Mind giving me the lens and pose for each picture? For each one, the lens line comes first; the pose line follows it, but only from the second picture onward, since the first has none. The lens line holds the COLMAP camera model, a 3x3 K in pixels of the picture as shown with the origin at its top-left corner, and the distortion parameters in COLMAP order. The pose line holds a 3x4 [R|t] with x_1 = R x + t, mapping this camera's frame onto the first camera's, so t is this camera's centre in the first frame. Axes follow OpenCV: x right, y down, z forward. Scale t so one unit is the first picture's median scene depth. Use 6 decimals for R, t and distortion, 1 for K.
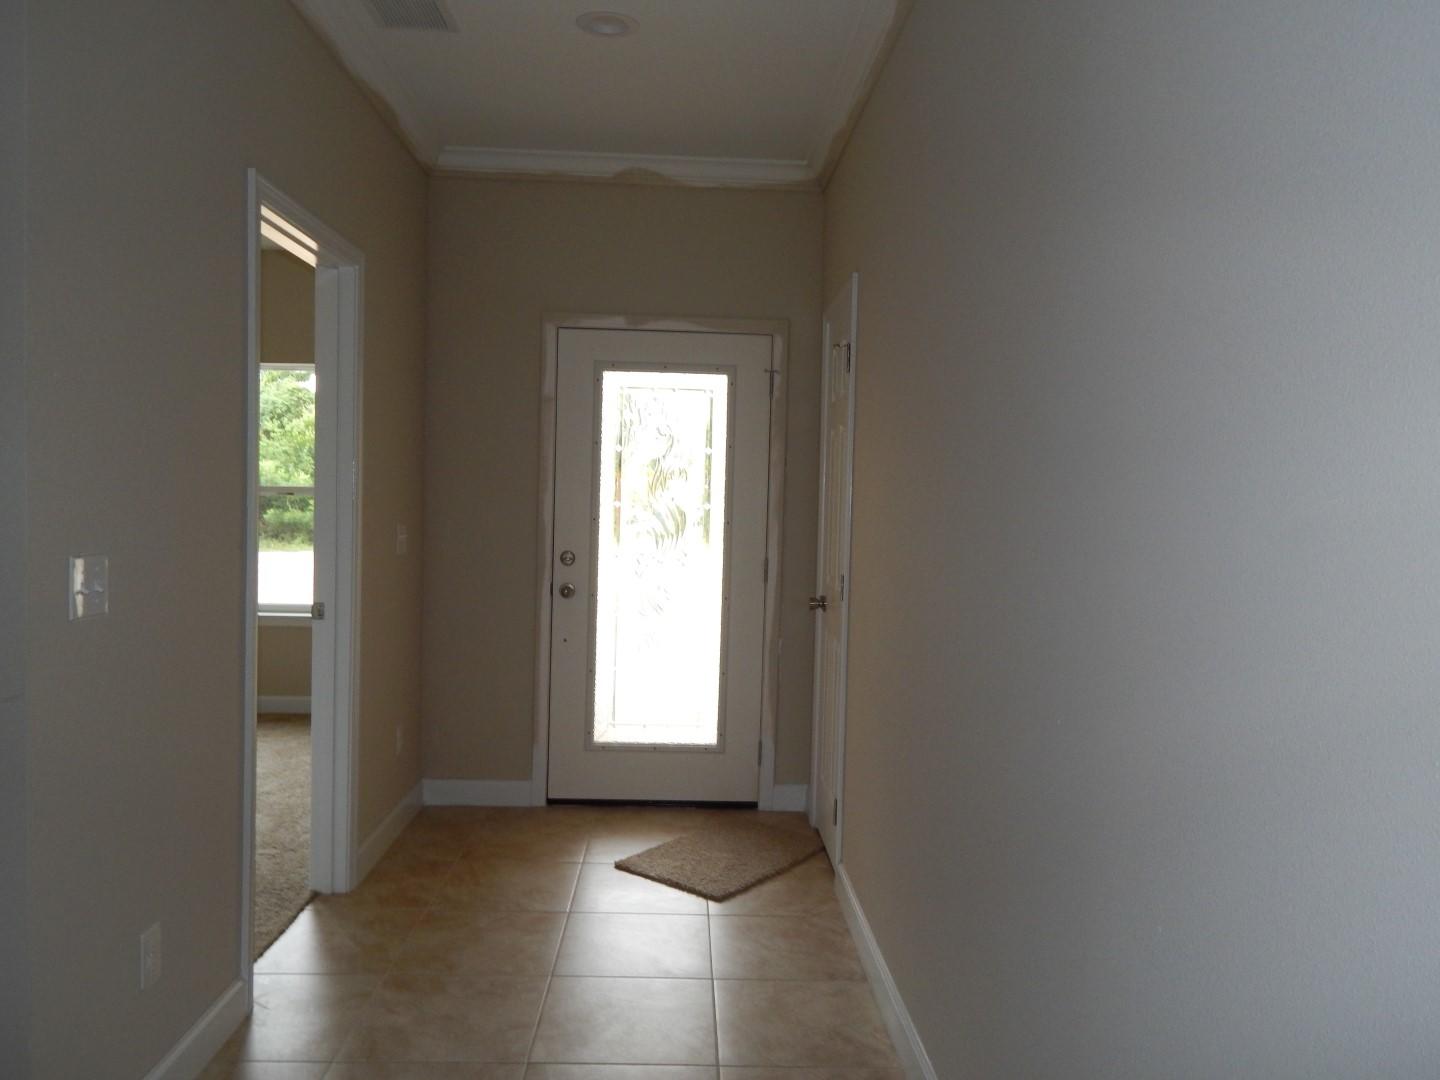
lens RADIAL K [[1048.4, 0, 721.9], [0, 1048.4, 543.4], [0, 0, 1]] dist [0.007022, -0.013185]
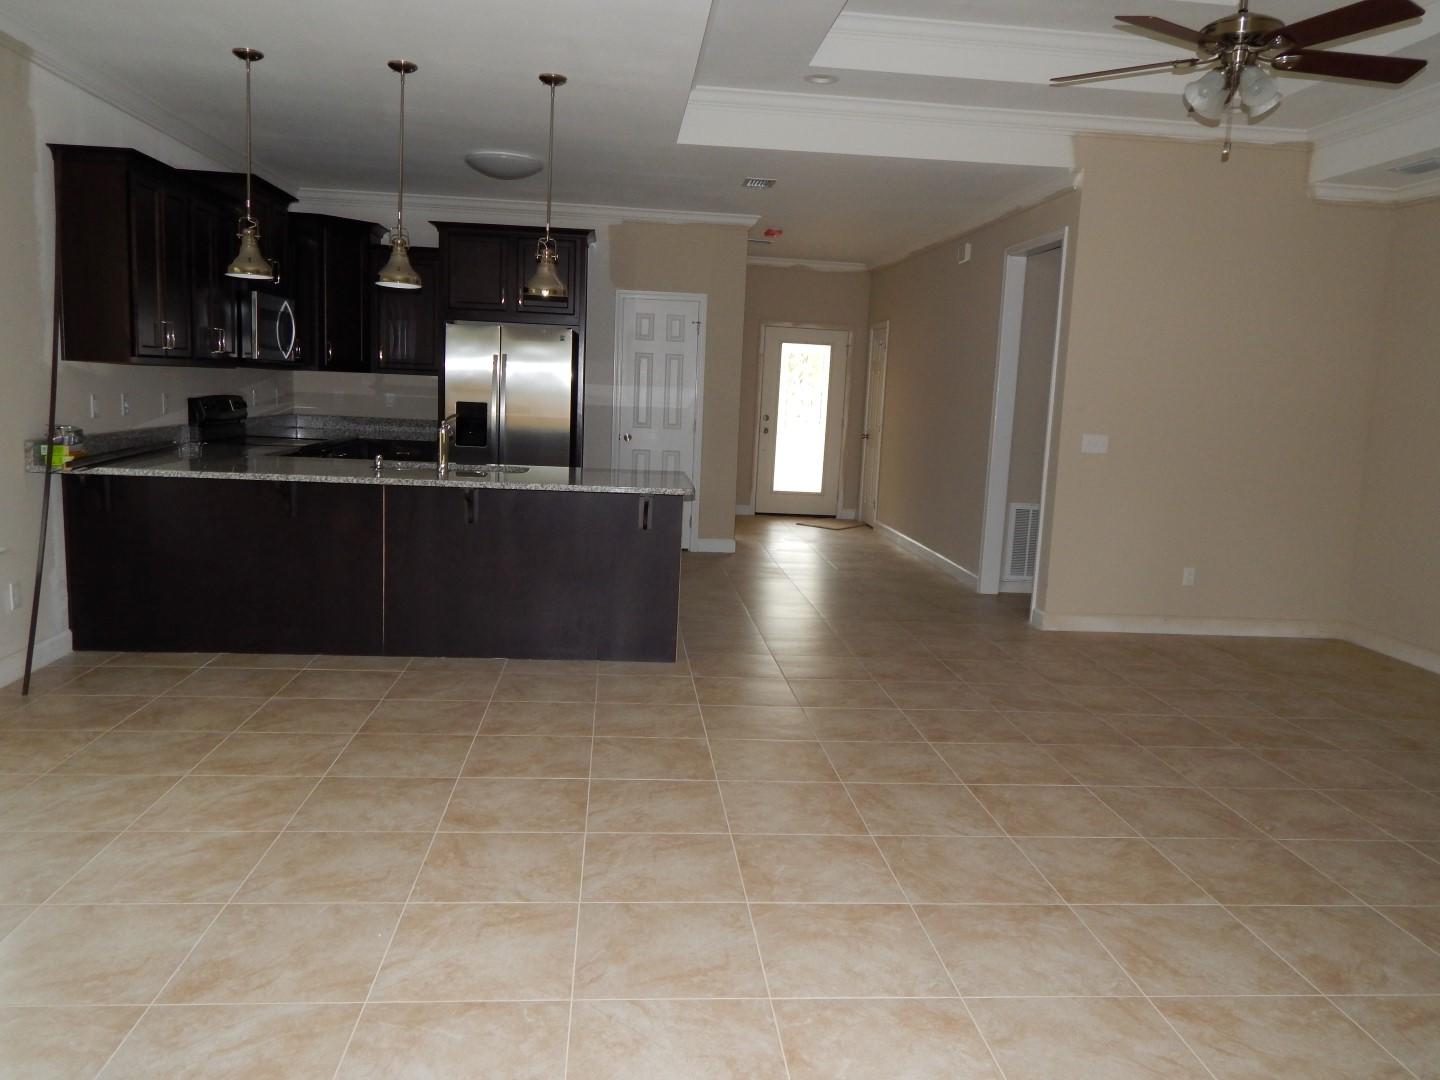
lens RADIAL K [[1048.4, 0, 713.3], [0, 1048.4, 546.1], [0, 0, 1]] dist [0.007022, -0.013185]
pose [[0.997841, 0.007759, 0.065218, -0.441387], [-0.015029, 0.993625, 0.111733, 0.041723], [-0.063935, -0.112472, 0.991596, -1.560351]]
